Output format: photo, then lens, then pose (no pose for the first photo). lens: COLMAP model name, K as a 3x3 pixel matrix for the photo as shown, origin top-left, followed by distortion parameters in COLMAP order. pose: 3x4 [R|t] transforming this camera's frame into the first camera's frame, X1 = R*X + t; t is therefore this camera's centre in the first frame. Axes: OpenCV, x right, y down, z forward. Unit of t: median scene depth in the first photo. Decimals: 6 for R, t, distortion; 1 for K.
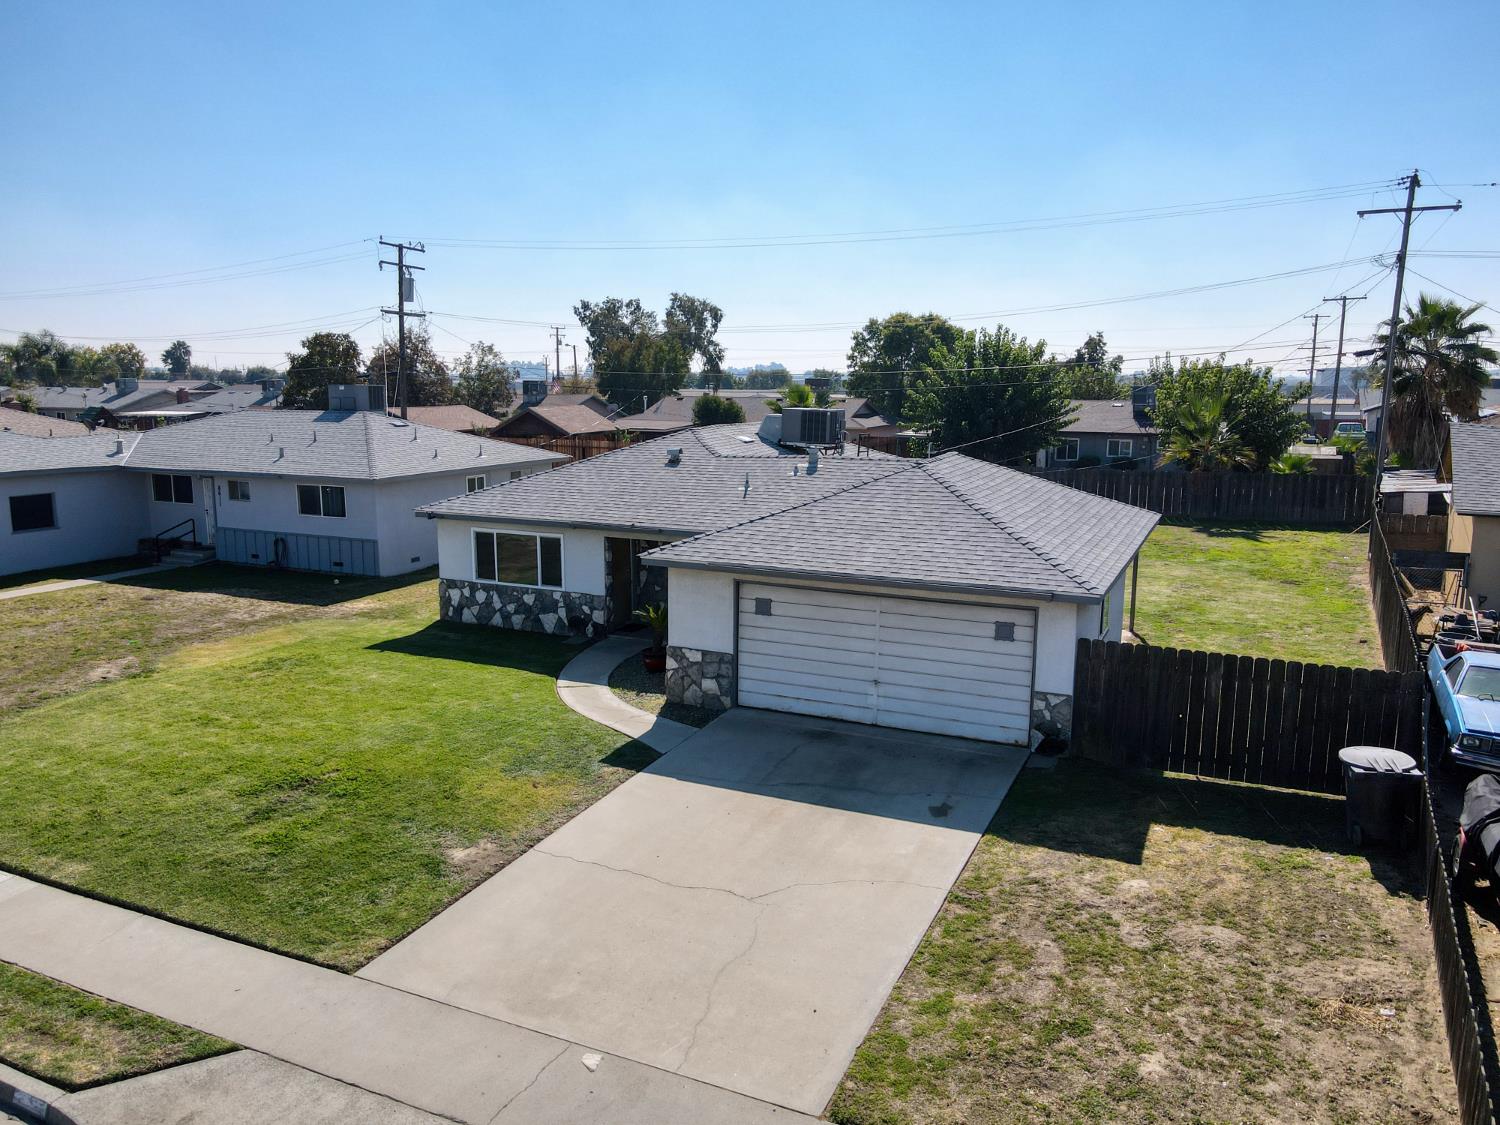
lens RADIAL K [[1097.6, 0, 750.0], [0, 1097.6, 562.5], [0, 0, 1]] dist [0.005390, 0.030801]
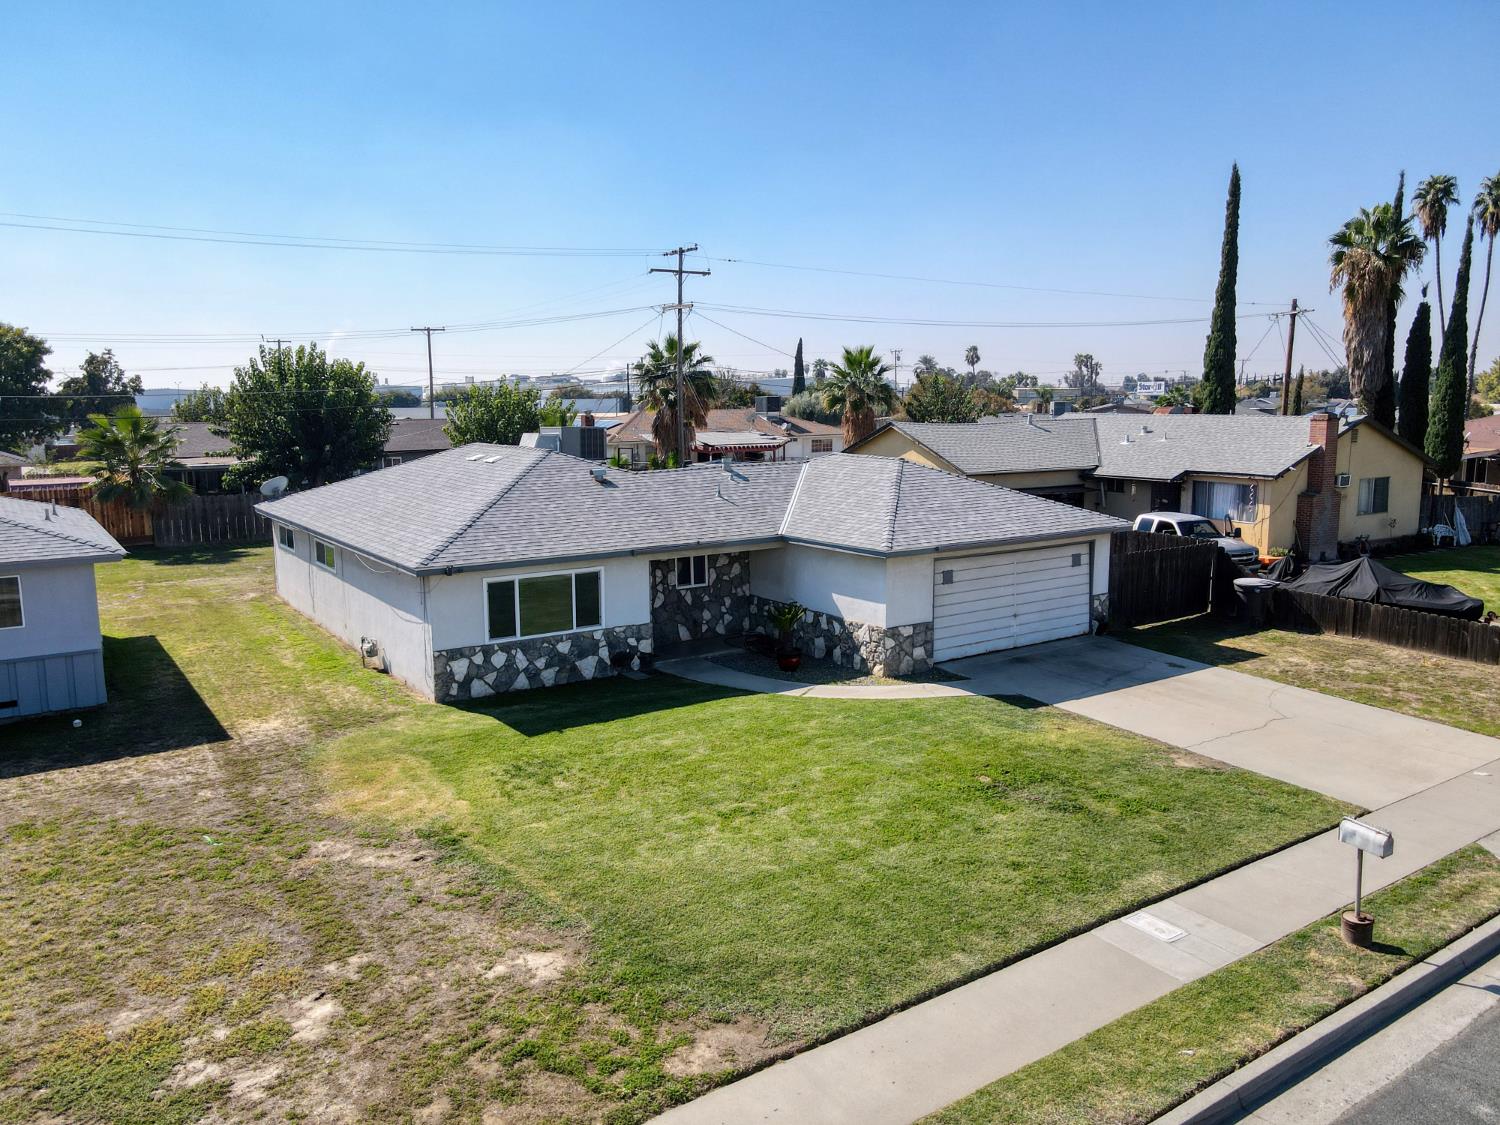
lens RADIAL K [[1097.6, 0, 750.0], [0, 1097.6, 562.5], [0, 0, 1]] dist [0.005390, 0.030801]
pose [[0.506585, -0.135593, 0.851461, -1.042481], [0.152827, 0.986040, 0.066099, -0.082879], [-0.848537, 0.096642, 0.520236, 0.494867]]
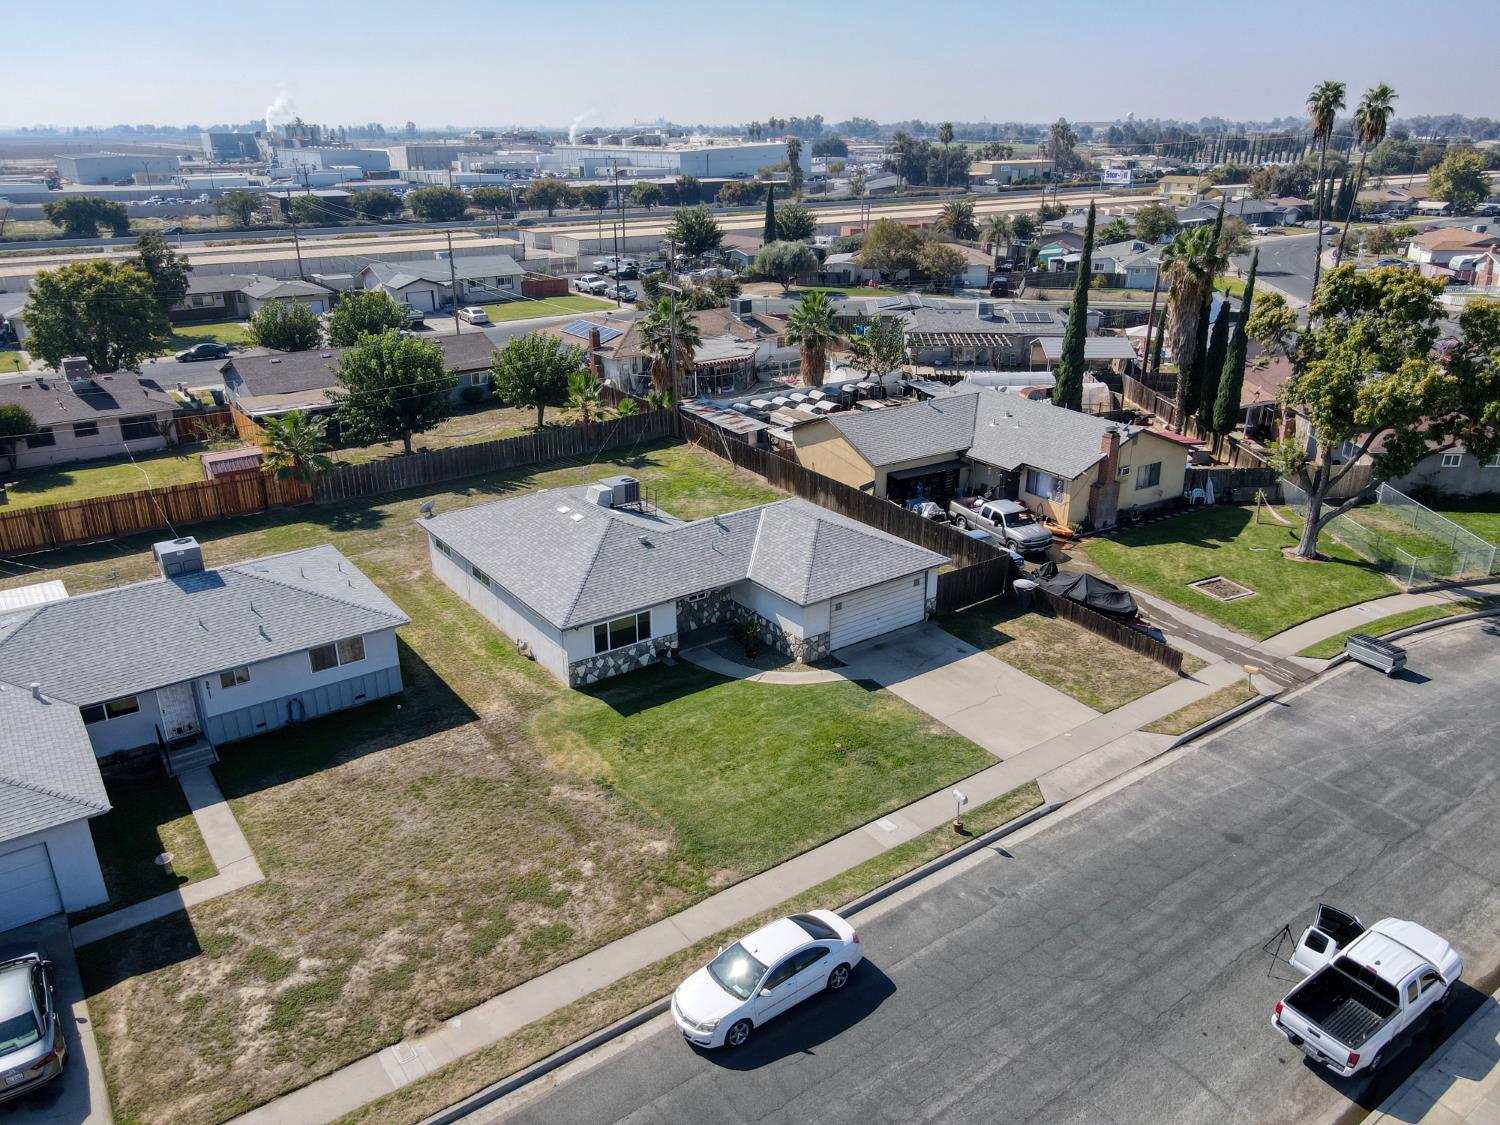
lens RADIAL K [[1097.6, 0, 750.0], [0, 1097.6, 562.5], [0, 0, 1]] dist [0.005390, 0.030801]
pose [[0.486367, -0.327035, 0.810244, -1.700901], [0.151292, 0.944827, 0.290539, -0.660508], [-0.860557, -0.018725, 0.509010, 0.010042]]
